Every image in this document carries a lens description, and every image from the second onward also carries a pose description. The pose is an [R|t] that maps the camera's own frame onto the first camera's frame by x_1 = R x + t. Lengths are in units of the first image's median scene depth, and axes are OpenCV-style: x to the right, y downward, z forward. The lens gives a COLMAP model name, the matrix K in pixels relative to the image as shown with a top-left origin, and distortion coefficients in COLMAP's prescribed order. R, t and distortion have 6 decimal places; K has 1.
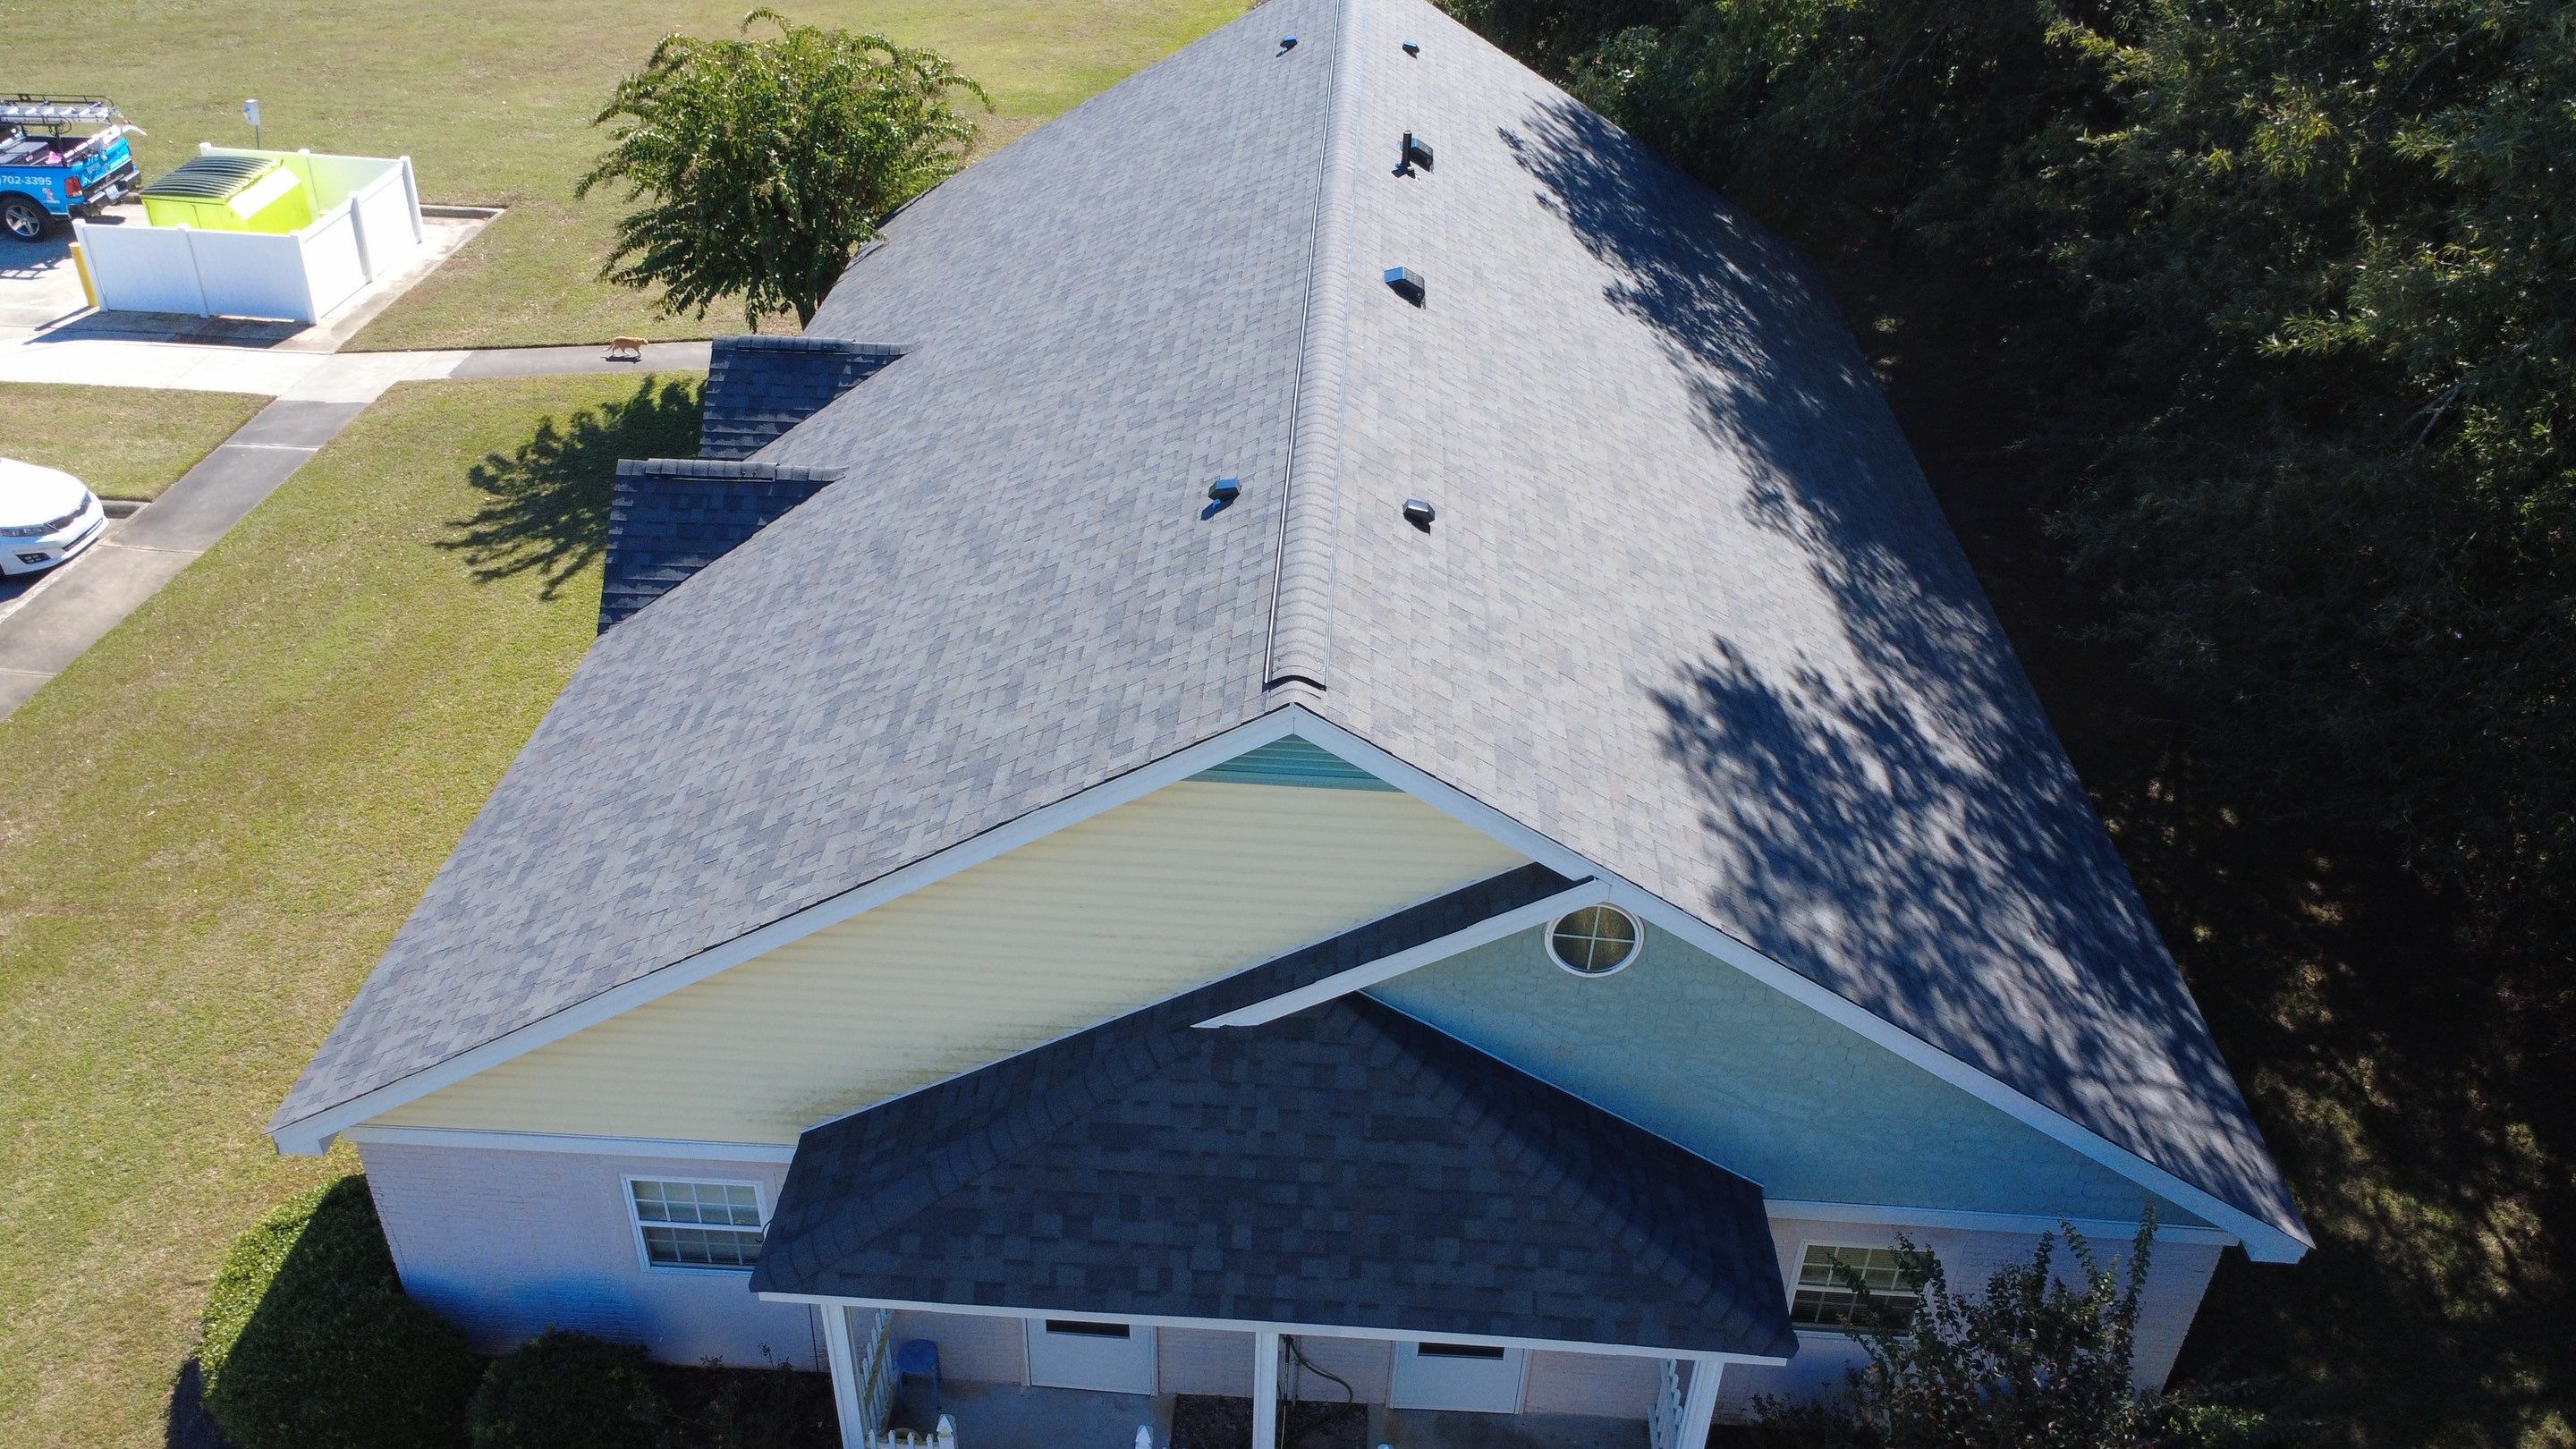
lens RADIAL K [[1931.0, 0, 1282.8], [0, 1931.0, 730.2], [0, 0, 1]] dist [0.008105, 0.000093]
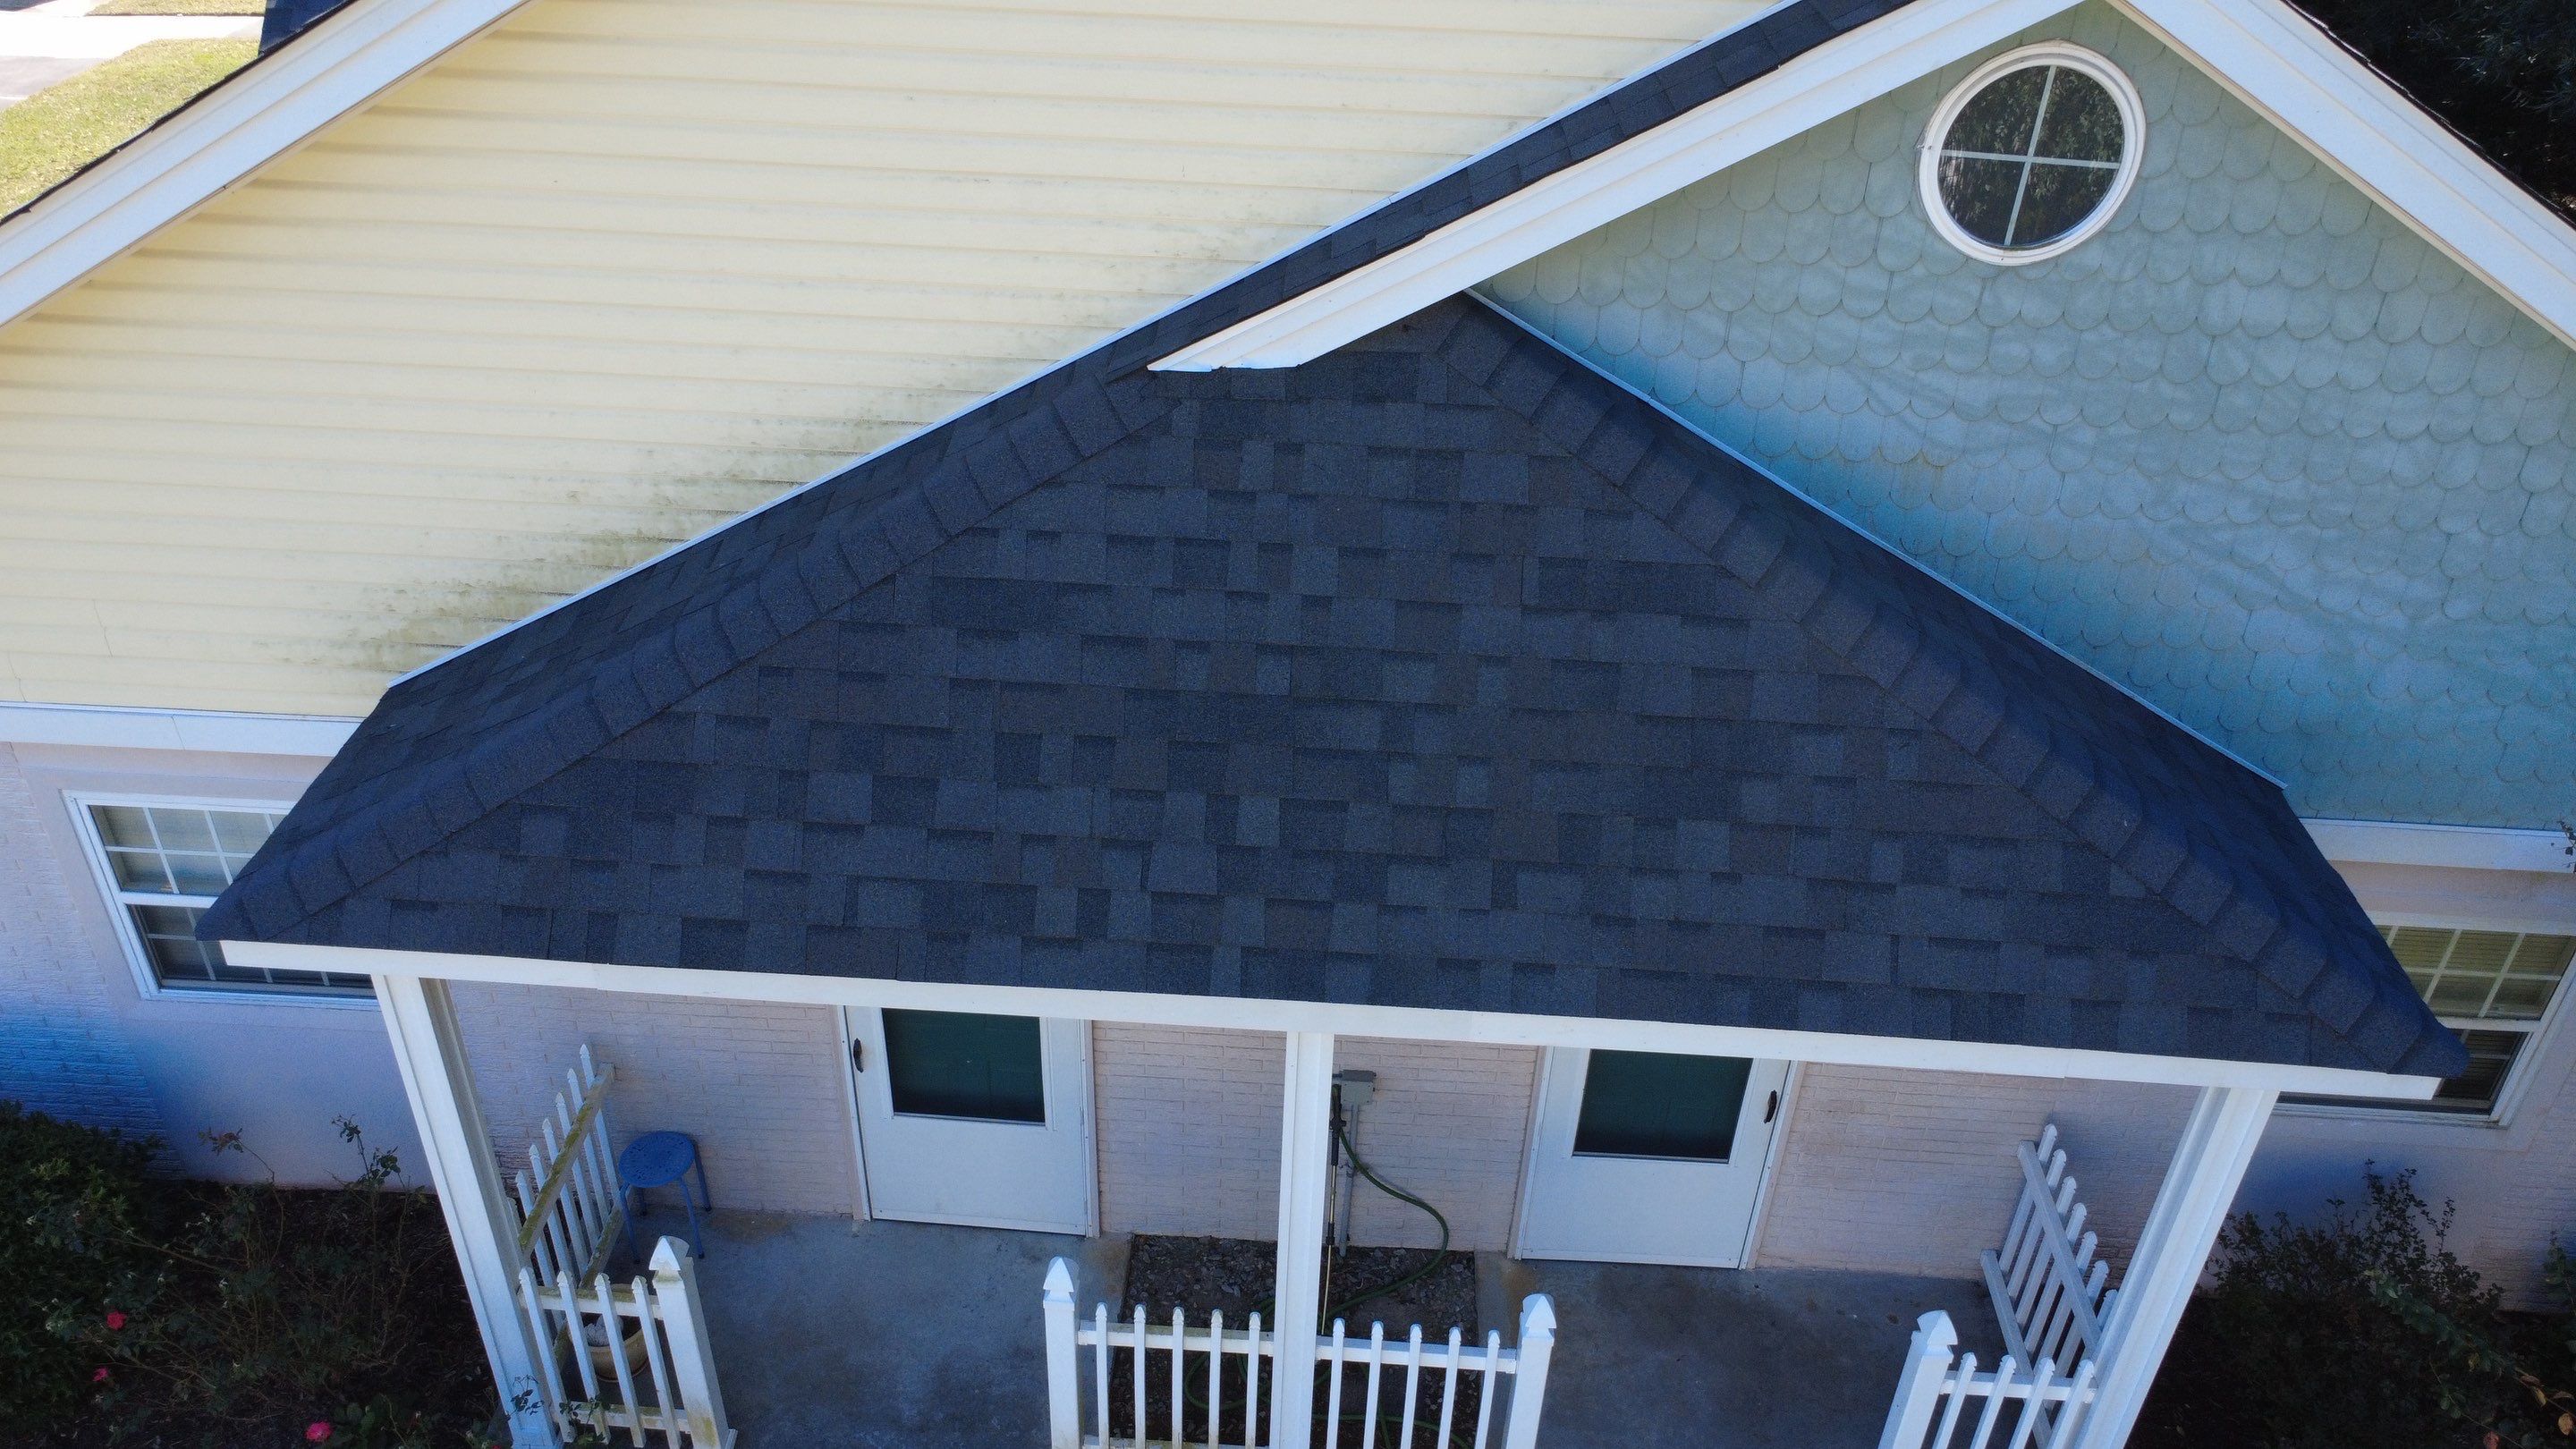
lens RADIAL K [[1931.0, 0, 1276.7], [0, 1931.0, 727.3], [0, 0, 1]] dist [0.008105, 0.000093]
pose [[0.999995, 0.001028, 0.003035, -0.018293], [-0.001020, 0.999997, -0.002391, 0.240126], [-0.003037, 0.002388, 0.999993, 0.534789]]
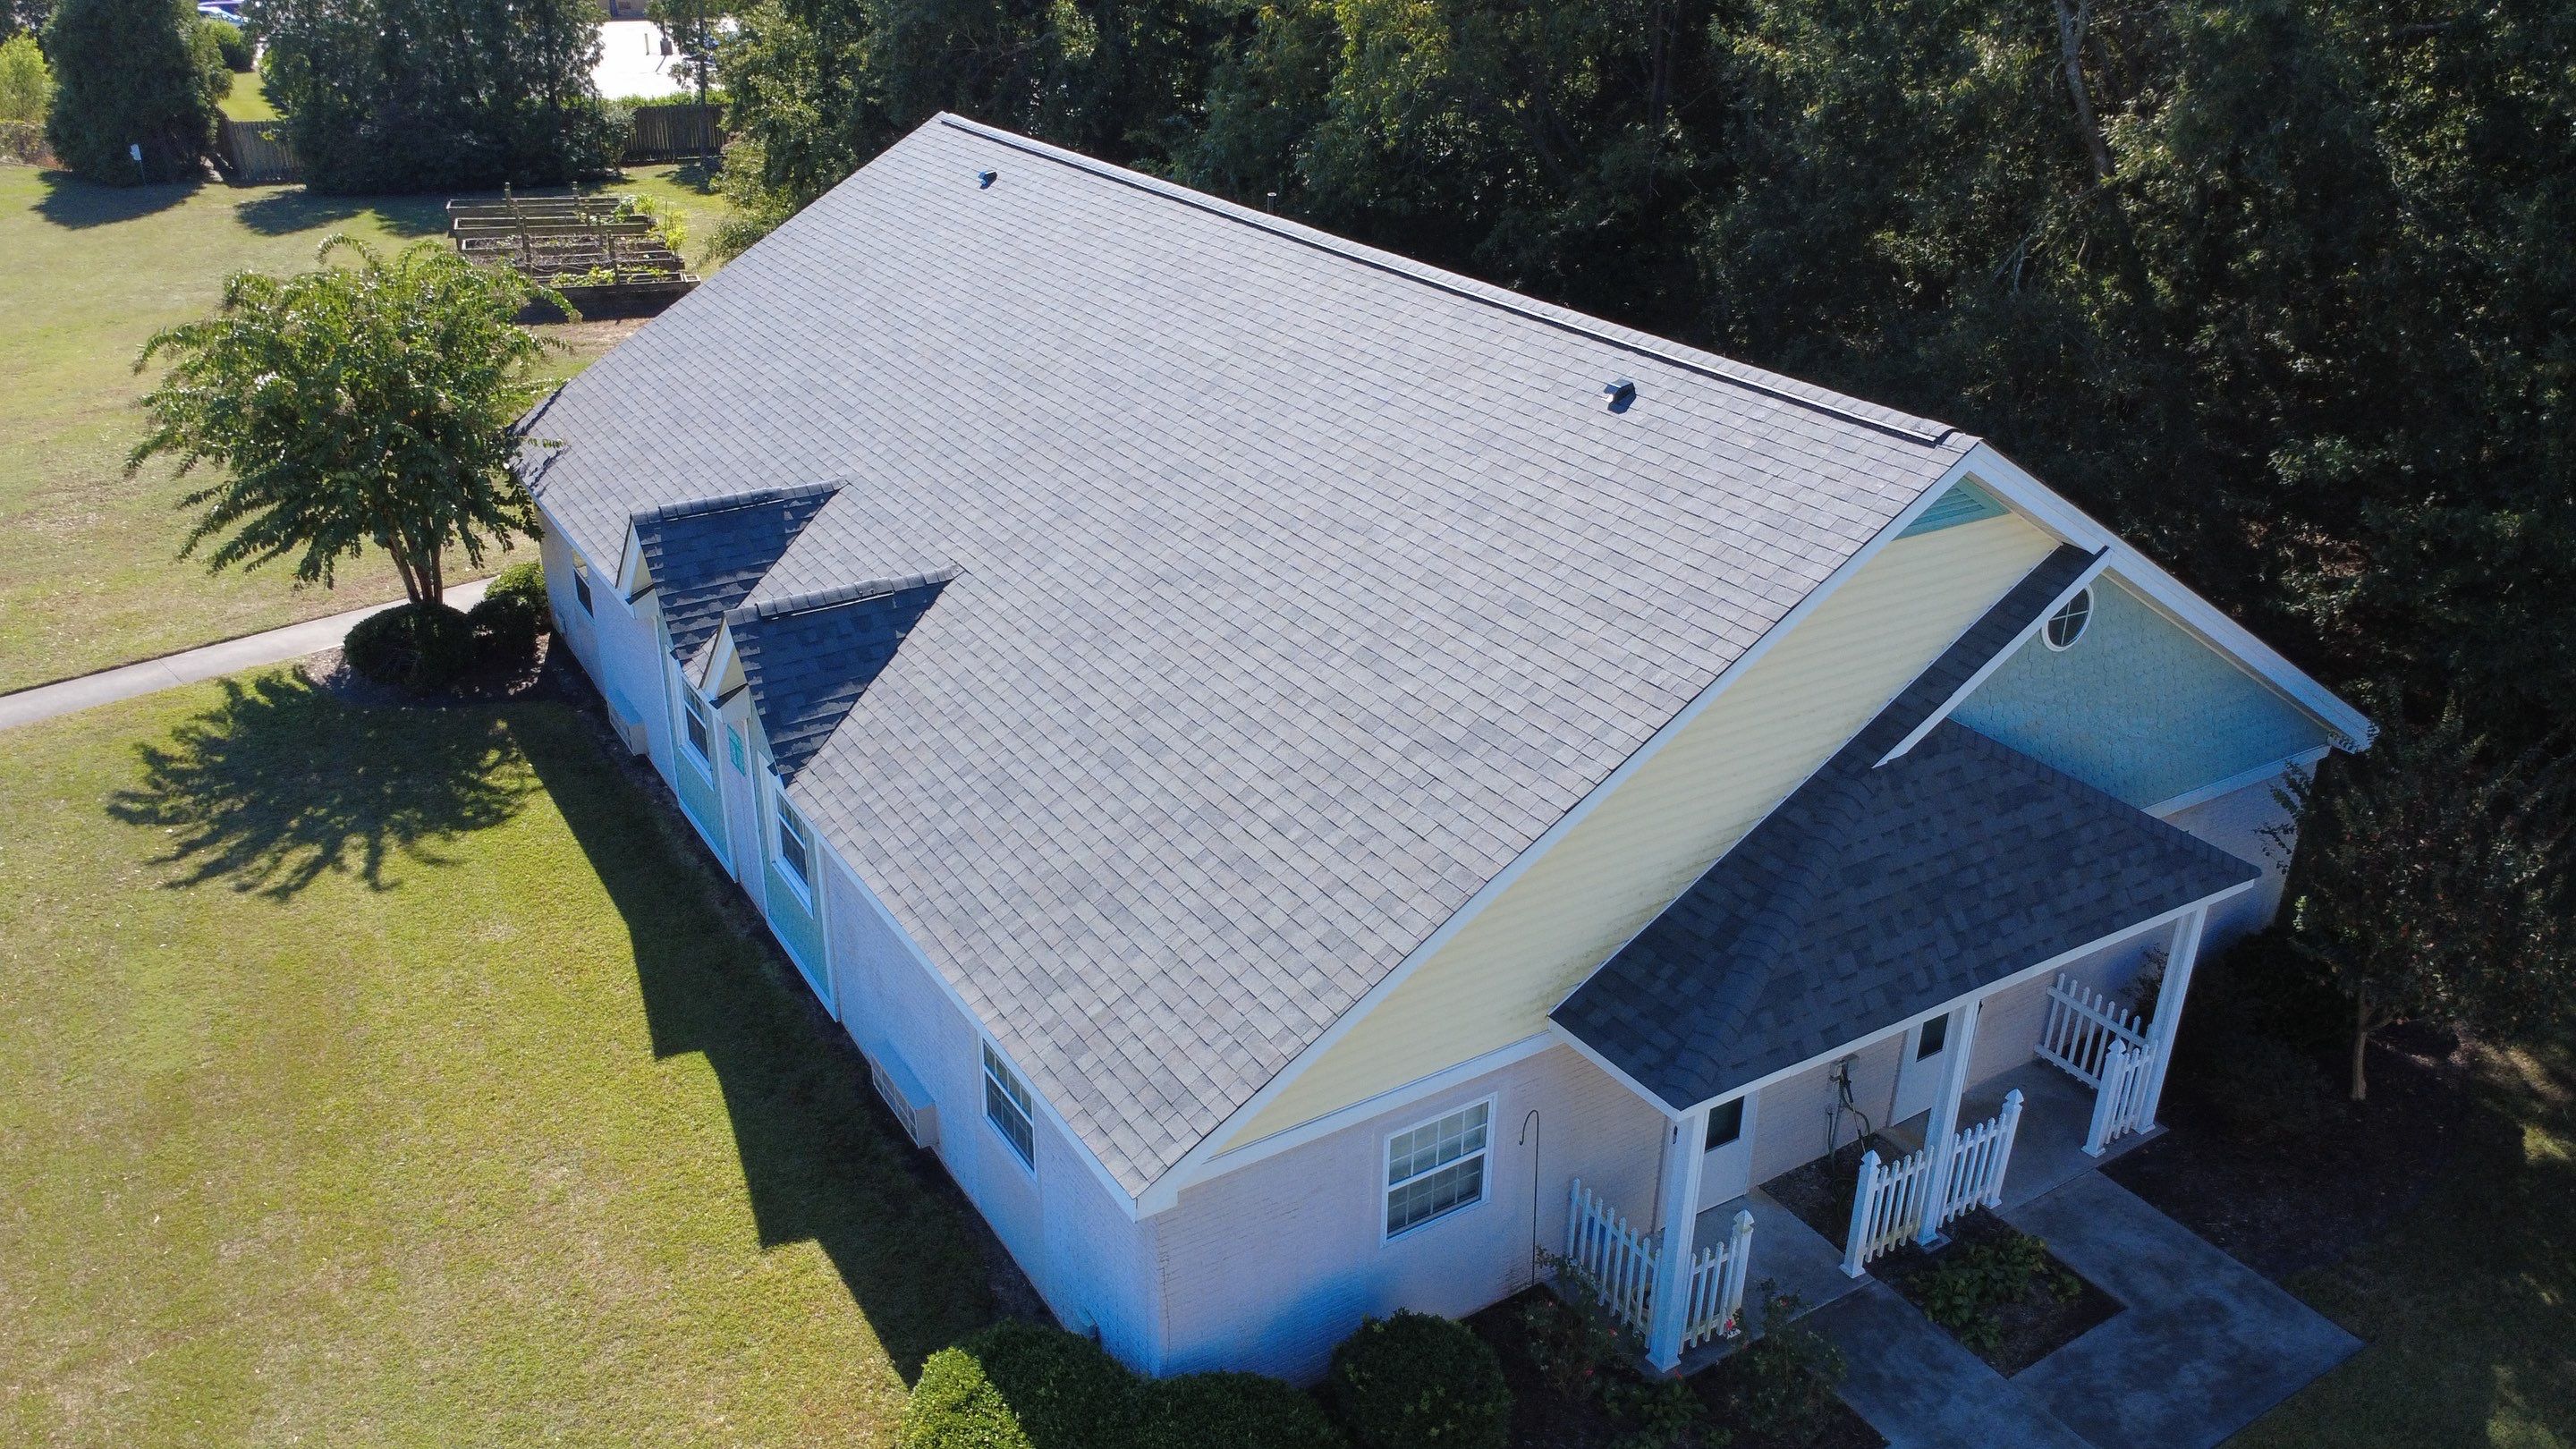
lens RADIAL K [[1931.0, 0, 1311.0], [0, 1931.0, 718.5], [0, 0, 1]] dist [0.008105, 0.000093]
pose [[0.817121, -0.254416, 0.517288, -0.941768], [0.324615, 0.944618, -0.048182, 0.069088], [-0.476381, 0.207290, 0.854454, 0.134817]]
